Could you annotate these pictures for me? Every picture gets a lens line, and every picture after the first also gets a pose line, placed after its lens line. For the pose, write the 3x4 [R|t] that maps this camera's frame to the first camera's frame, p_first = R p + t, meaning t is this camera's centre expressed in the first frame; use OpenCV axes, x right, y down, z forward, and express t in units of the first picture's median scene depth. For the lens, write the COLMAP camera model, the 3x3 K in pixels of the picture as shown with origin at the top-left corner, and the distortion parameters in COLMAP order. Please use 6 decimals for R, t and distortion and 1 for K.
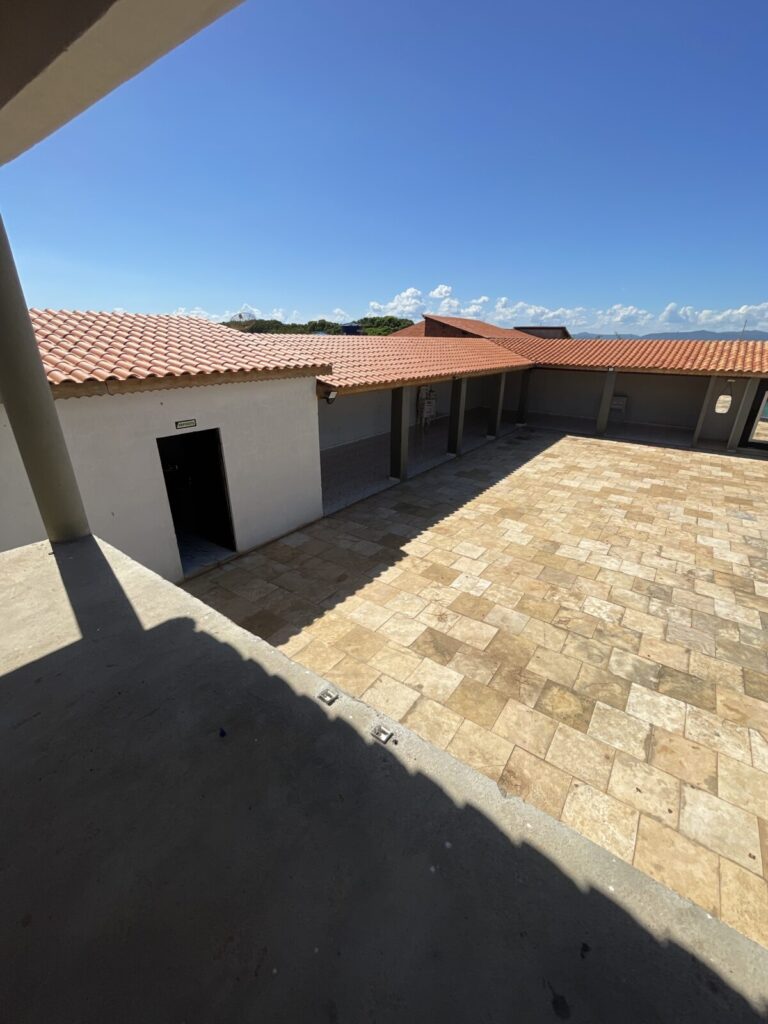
lens RADIAL K [[418.1, 0, 384.0], [0, 418.1, 512.0], [0, 0, 1]] dist [-0.003275, -0.000060]
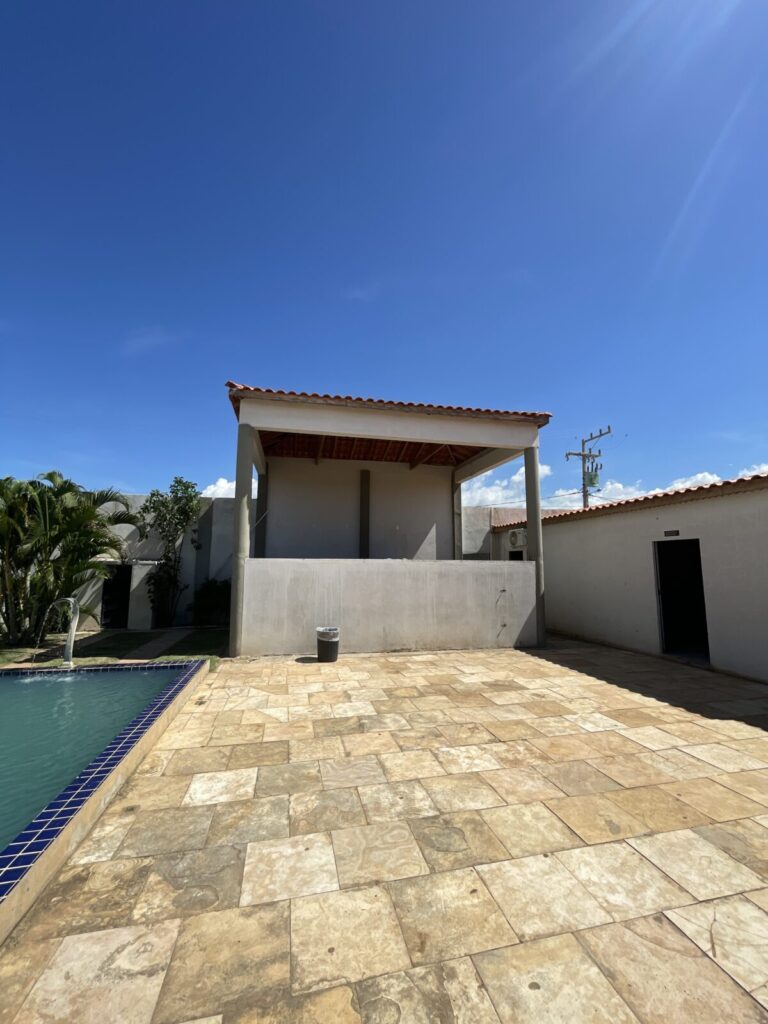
lens RADIAL K [[418.1, 0, 384.0], [0, 418.1, 512.0], [0, 0, 1]] dist [-0.003275, -0.000060]
pose [[-0.658834, -0.110198, -0.744173, 1.187855], [-0.298148, 0.946456, 0.123806, -0.174617], [0.690684, 0.303441, -0.656413, 1.291608]]
